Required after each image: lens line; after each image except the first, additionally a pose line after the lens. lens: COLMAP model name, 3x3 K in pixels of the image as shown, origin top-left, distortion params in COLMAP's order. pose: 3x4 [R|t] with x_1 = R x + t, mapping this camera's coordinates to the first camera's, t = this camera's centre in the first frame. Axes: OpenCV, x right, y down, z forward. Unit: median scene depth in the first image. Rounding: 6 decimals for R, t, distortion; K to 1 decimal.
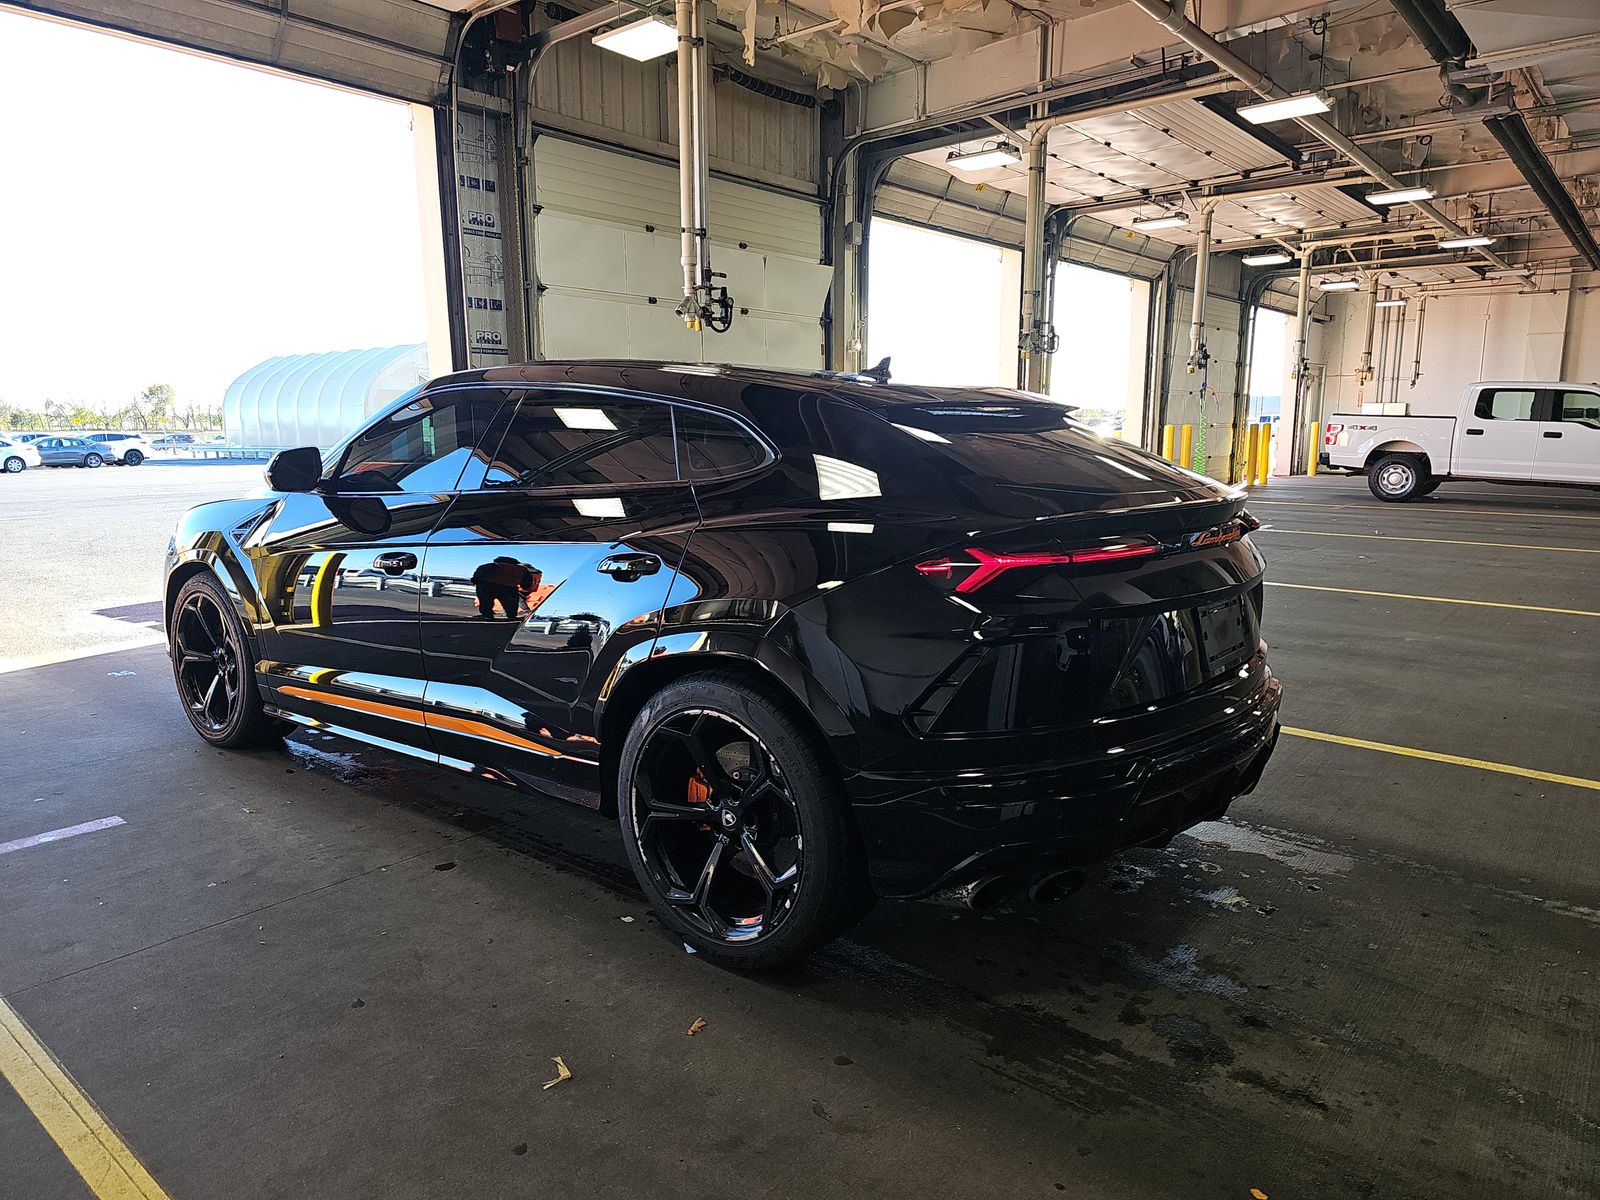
lens RADIAL K [[1076.9, 0, 804.6], [0, 1076.9, 595.0], [0, 0, 1]] dist [0.056828, -0.054783]
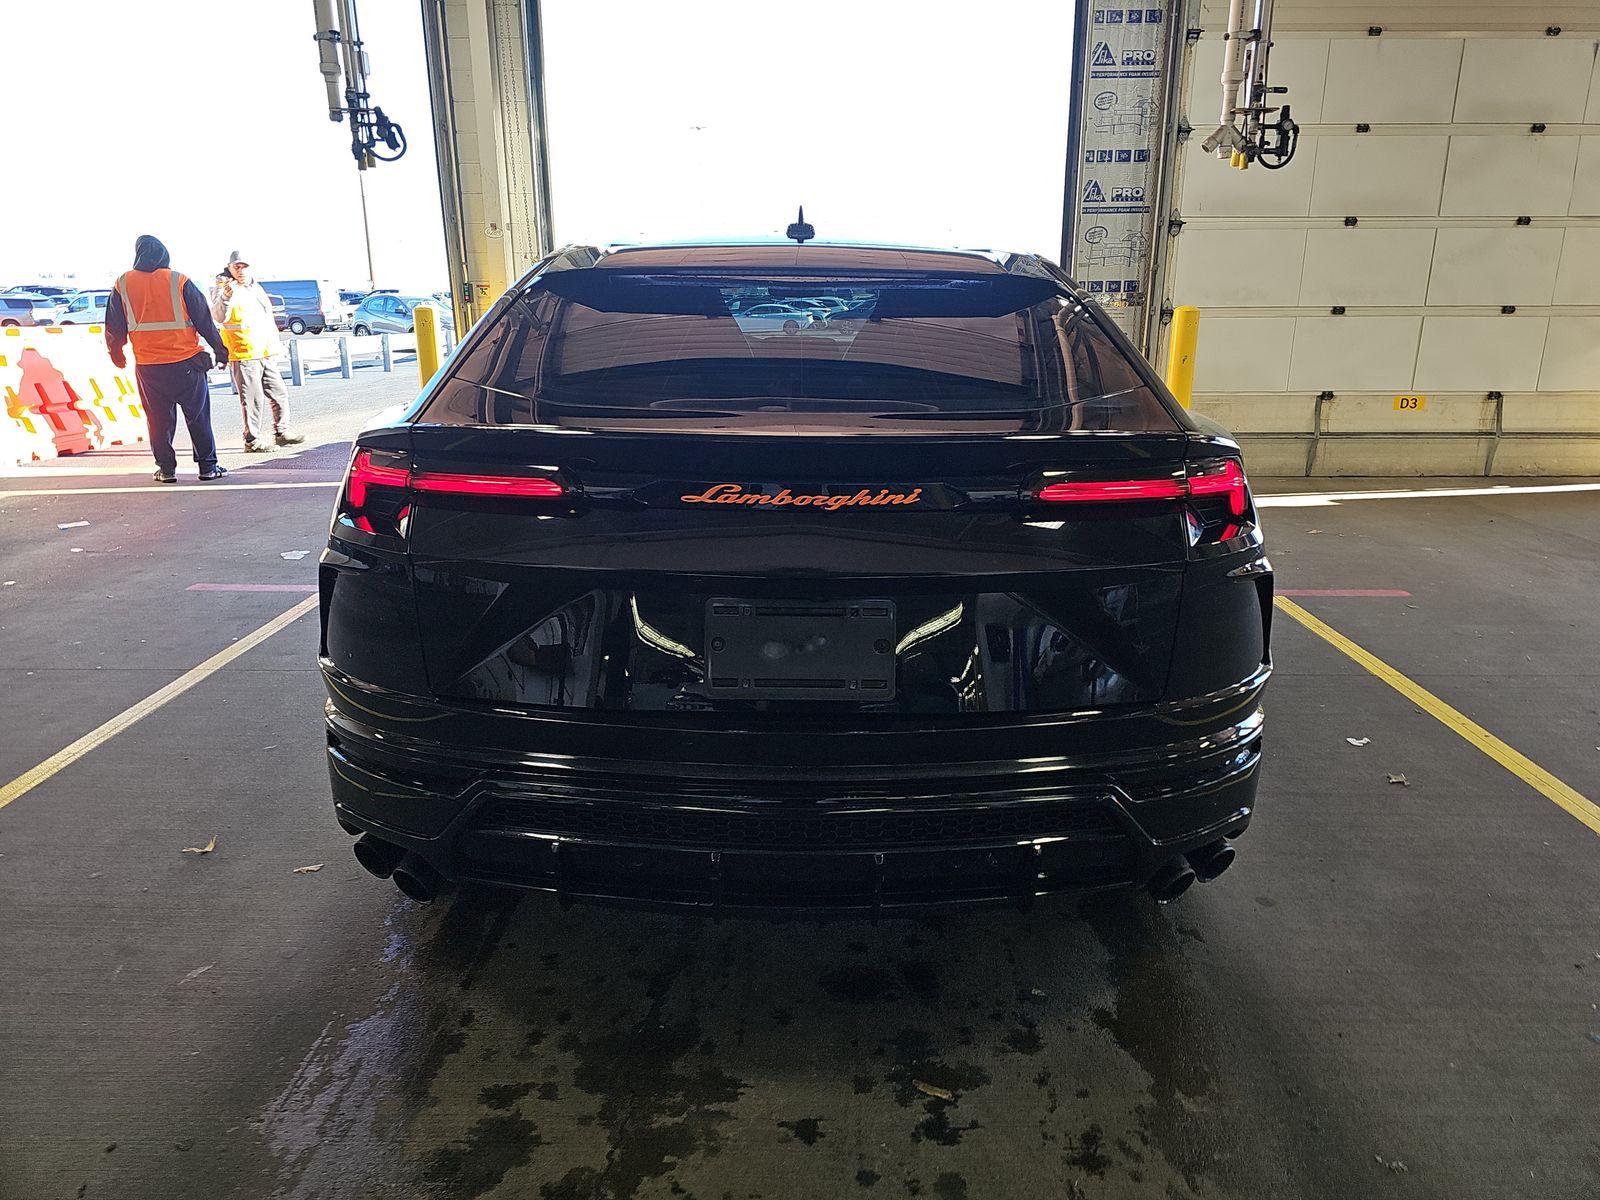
lens RADIAL K [[1041.4, 0, 800.0], [0, 1041.4, 600.0], [0, 0, 1]] dist [0.042376, -0.045424]
pose [[0.621632, 0.225195, -0.750240, 0.342385], [-0.122950, 0.973962, 0.190475, -0.046500], [0.773600, -0.026164, 0.633134, 0.262726]]
